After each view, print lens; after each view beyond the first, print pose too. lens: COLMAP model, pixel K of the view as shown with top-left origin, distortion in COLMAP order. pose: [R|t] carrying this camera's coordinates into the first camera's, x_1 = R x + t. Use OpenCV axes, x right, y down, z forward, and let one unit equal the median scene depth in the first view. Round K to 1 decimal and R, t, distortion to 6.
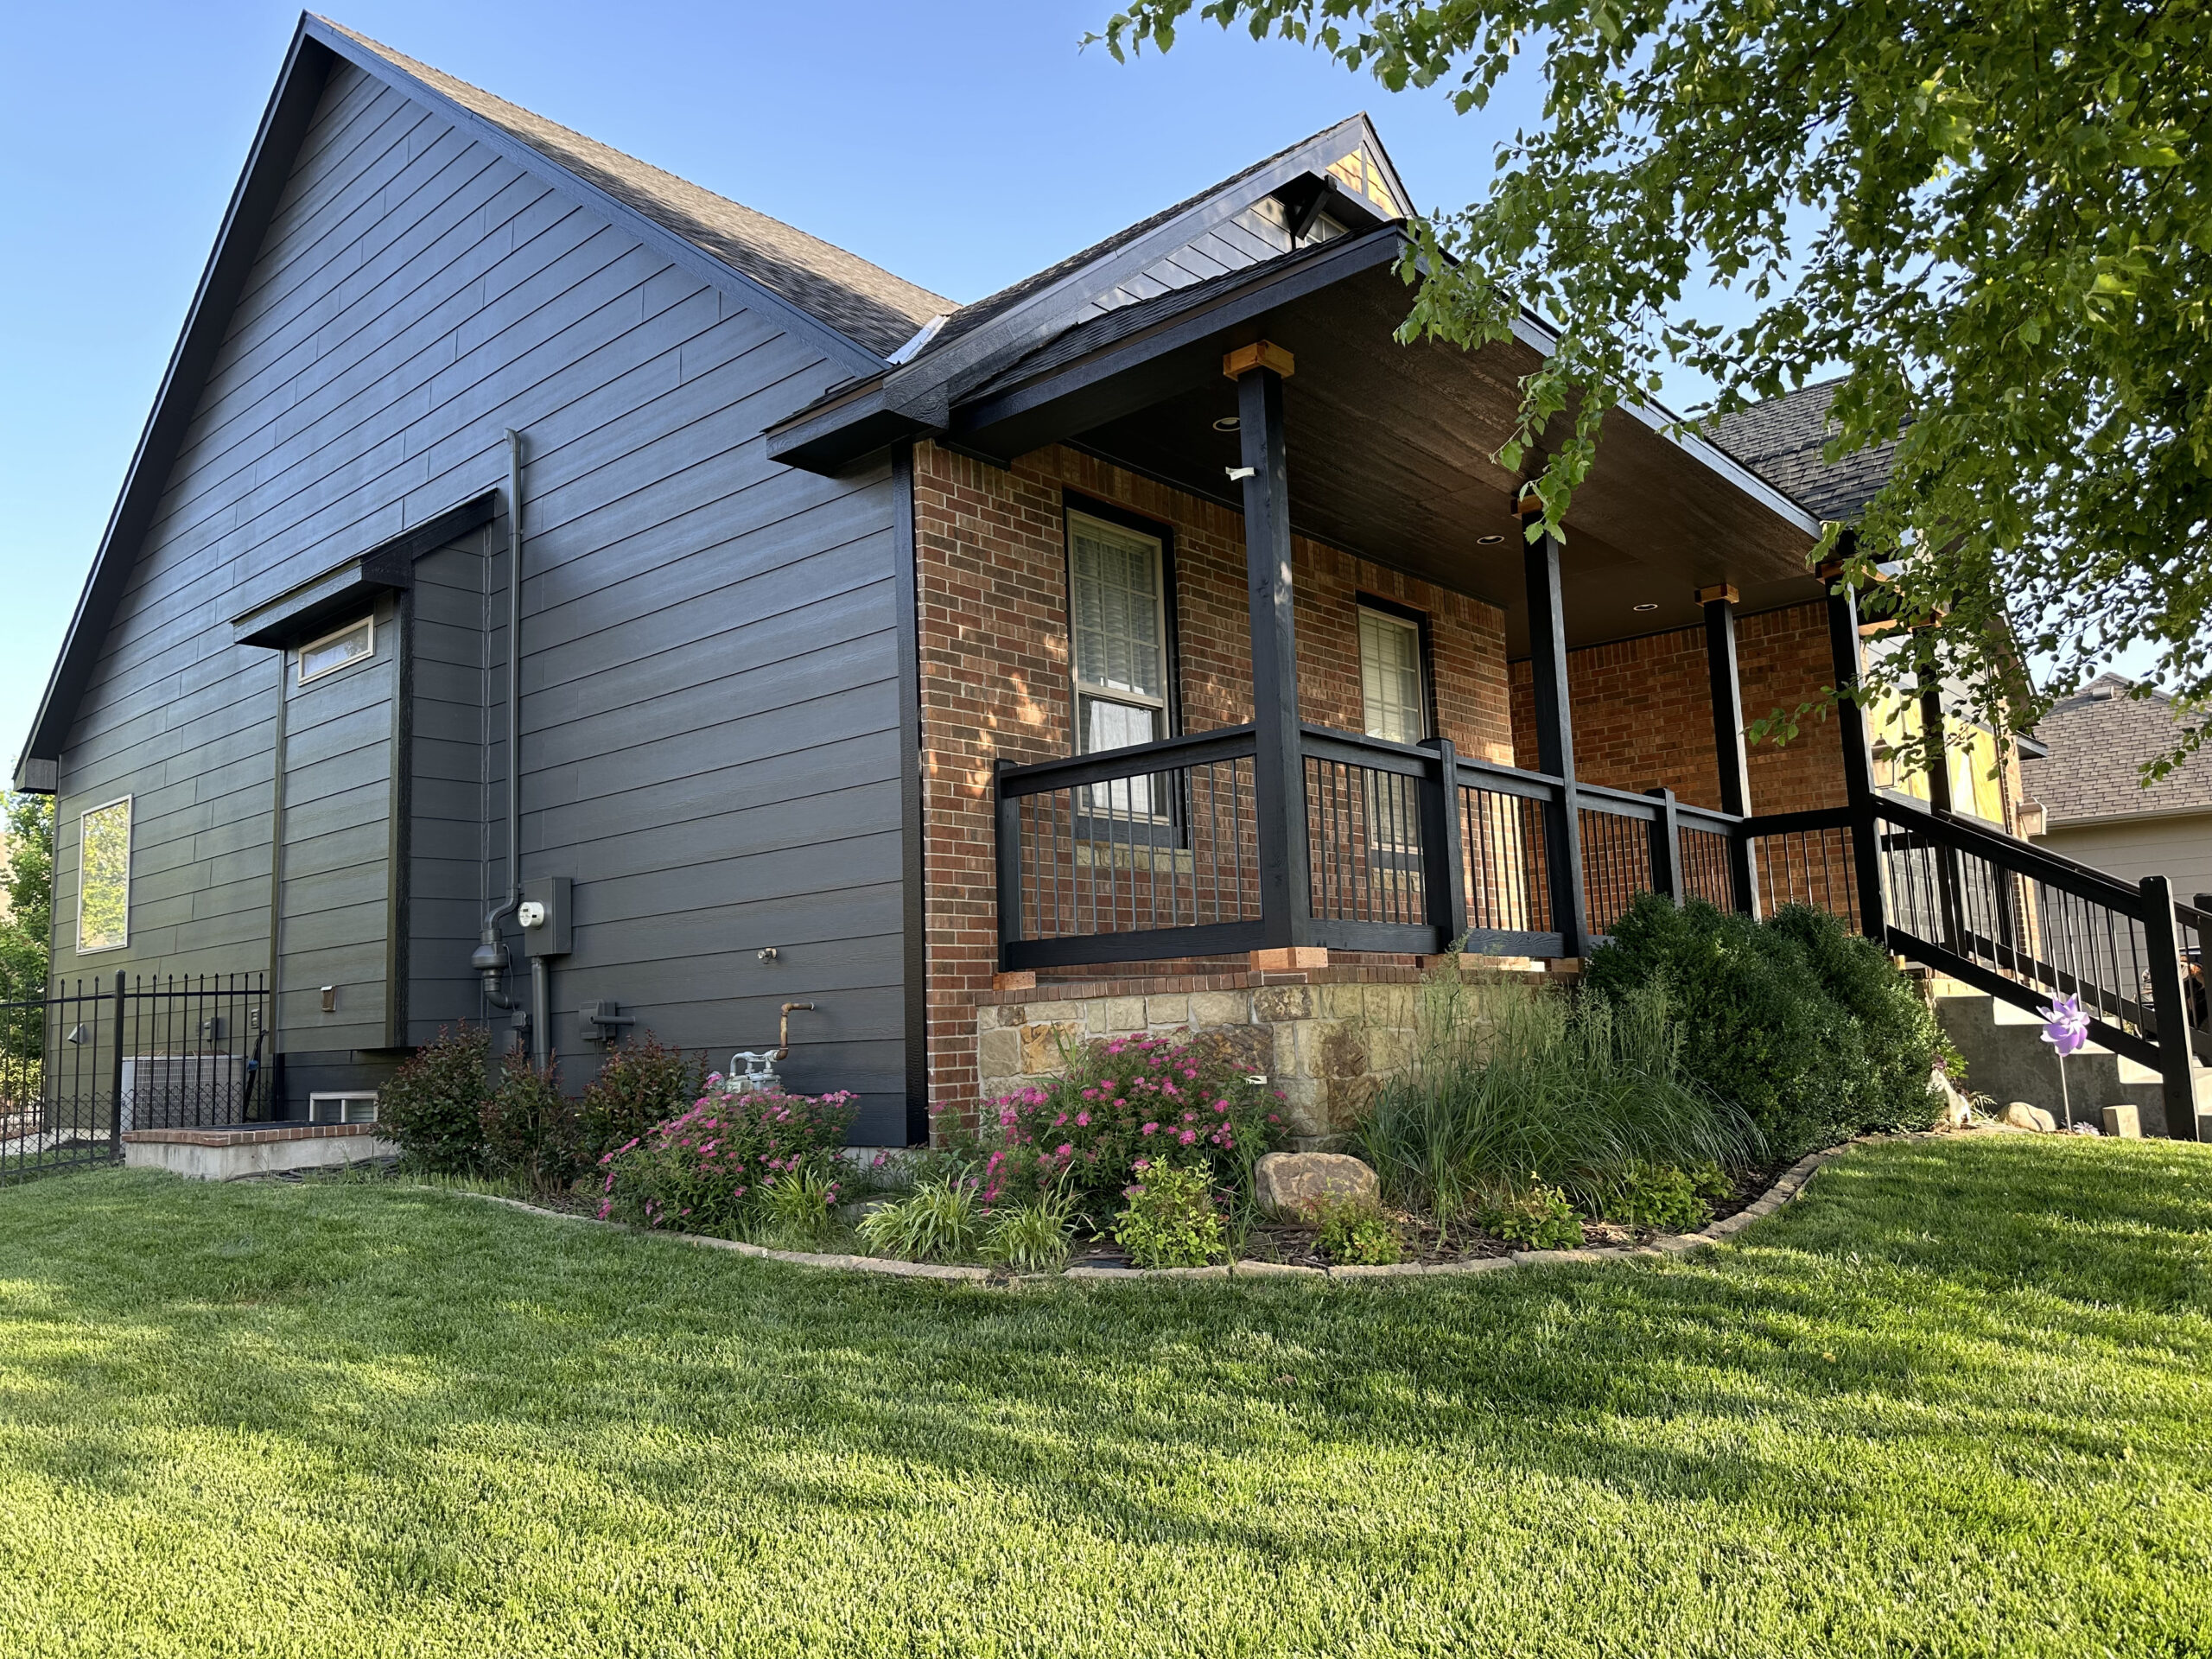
lens RADIAL K [[1553.0, 0, 1079.1], [0, 1553.0, 840.6], [0, 0, 1]] dist [0.147870, -0.330414]
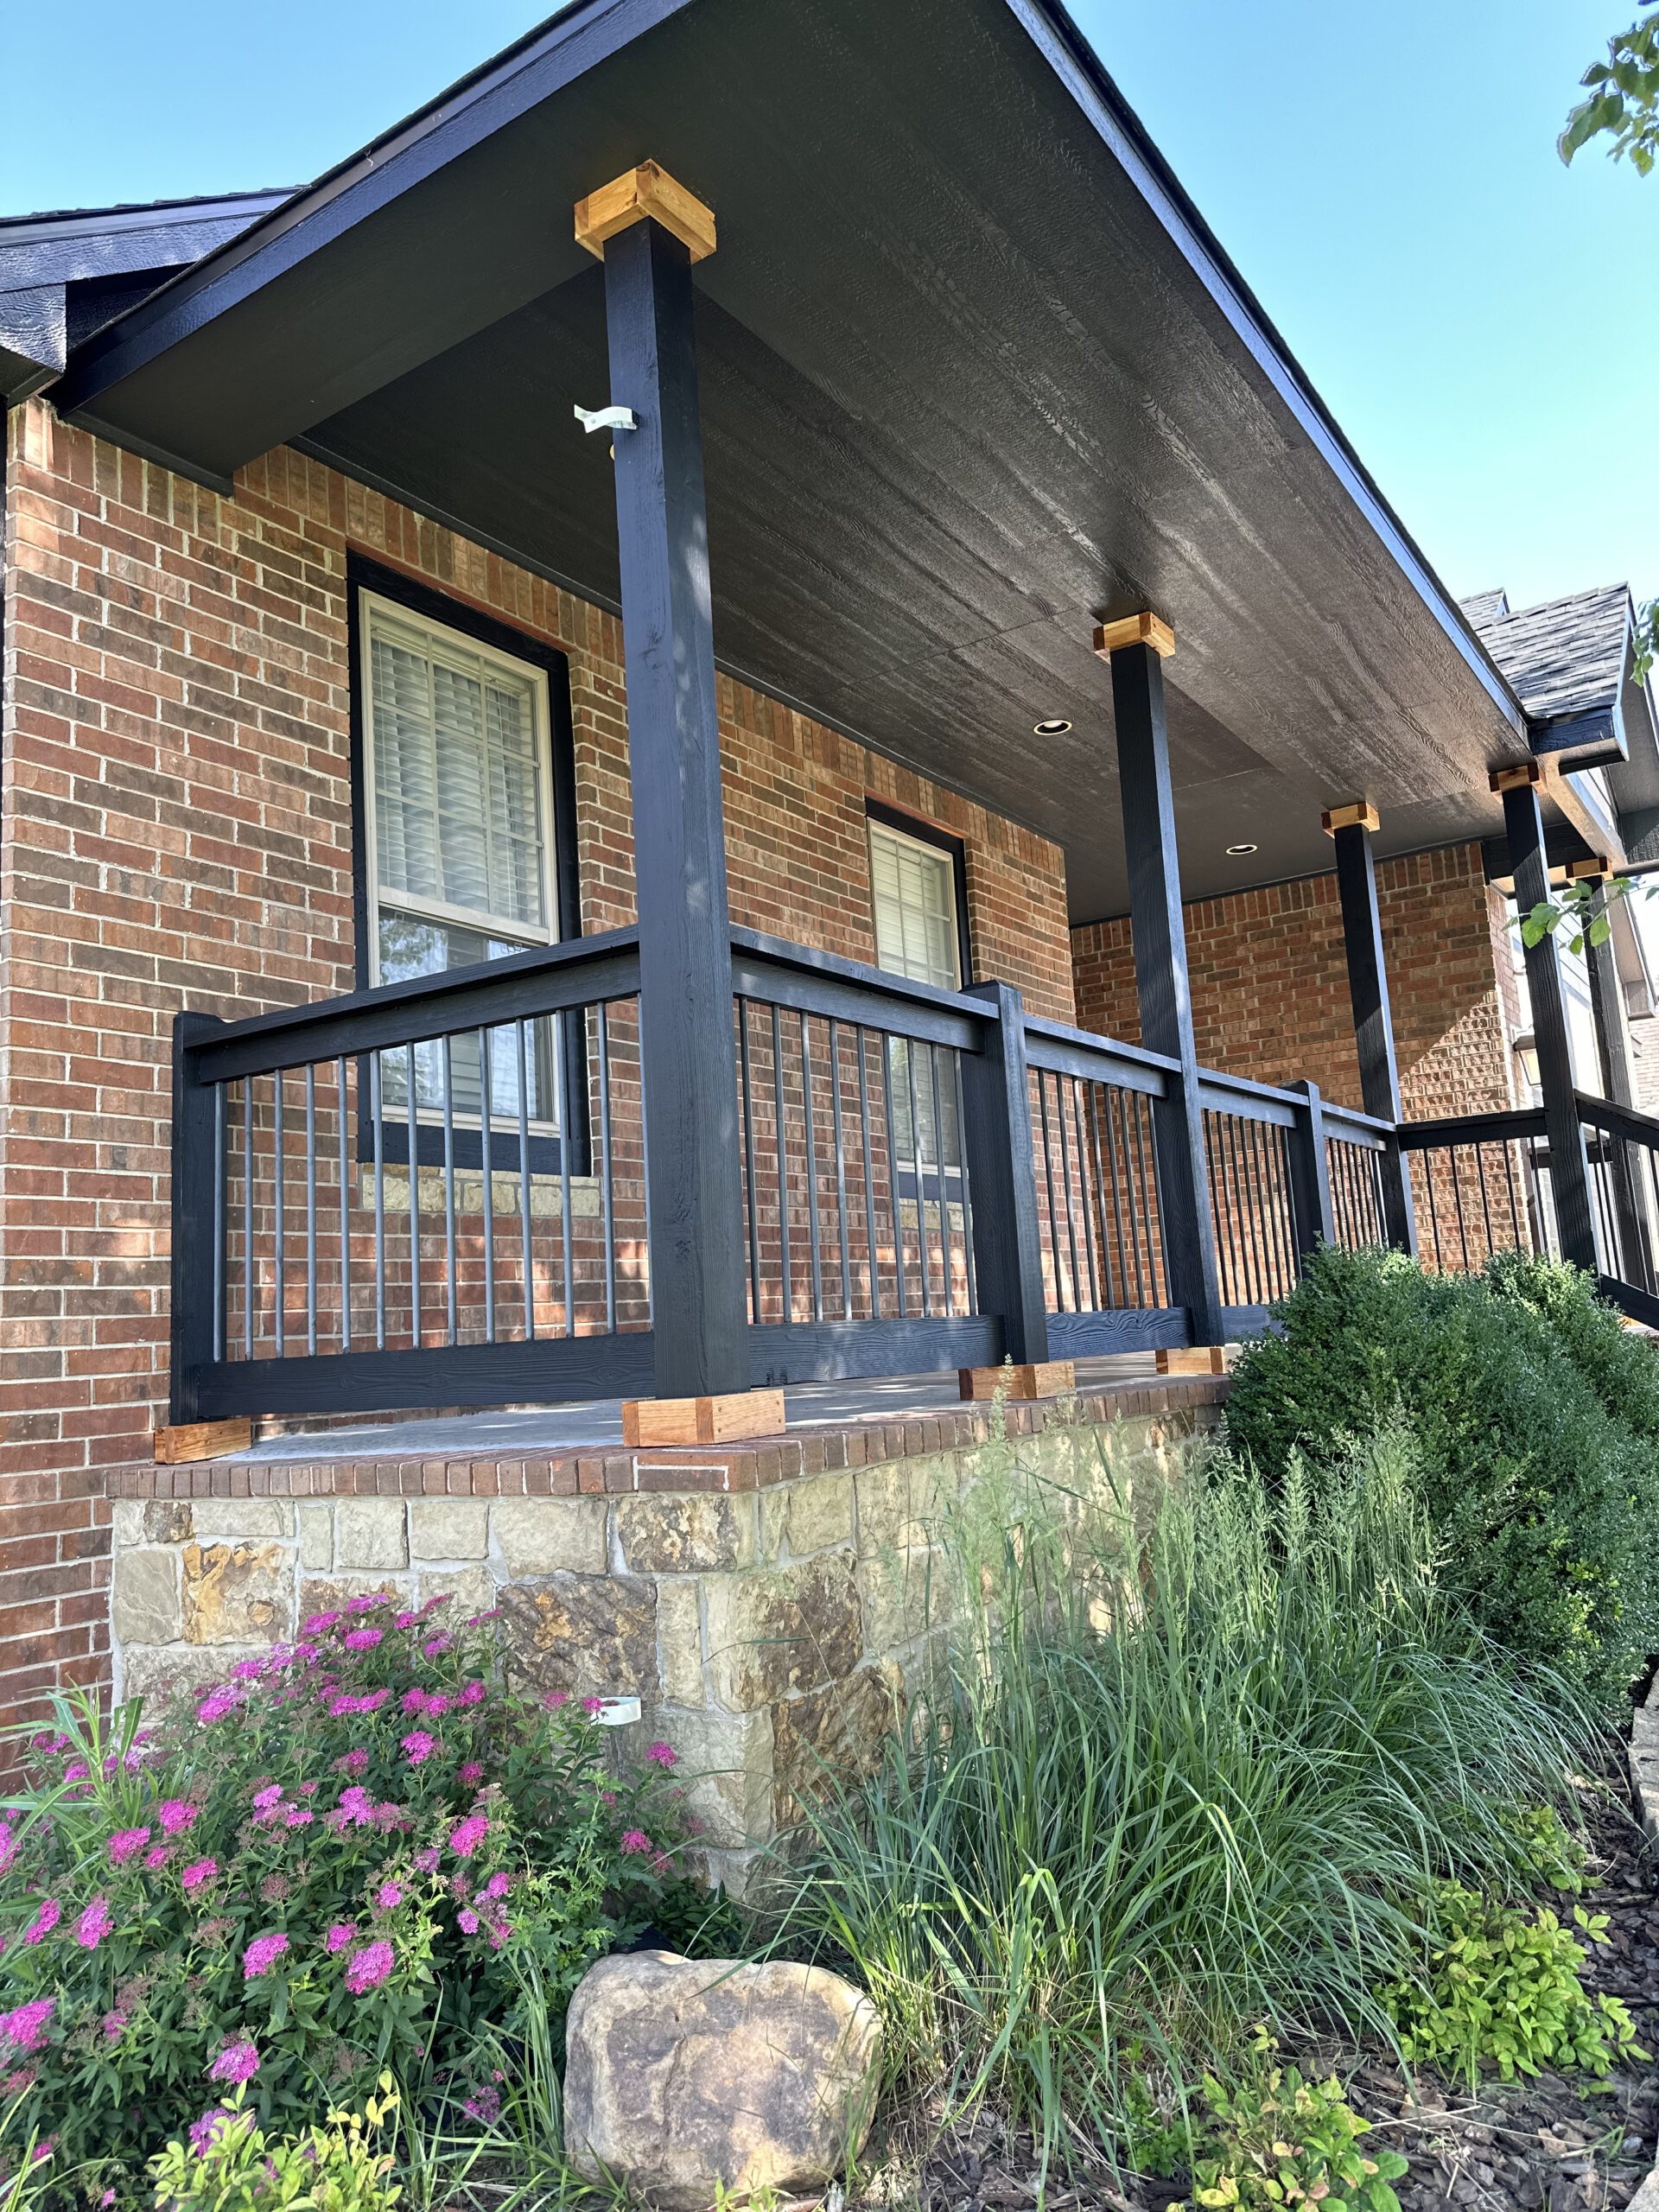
lens RADIAL K [[1553.0, 0, 829.5], [0, 1553.0, 1106.0], [0, 0, 1]] dist [0.147870, -0.330414]
pose [[0.990682, -0.001911, 0.136182, 0.093068], [0.005979, 0.999548, -0.029467, -0.003824], [-0.136064, 0.030007, 0.990245, 0.448019]]
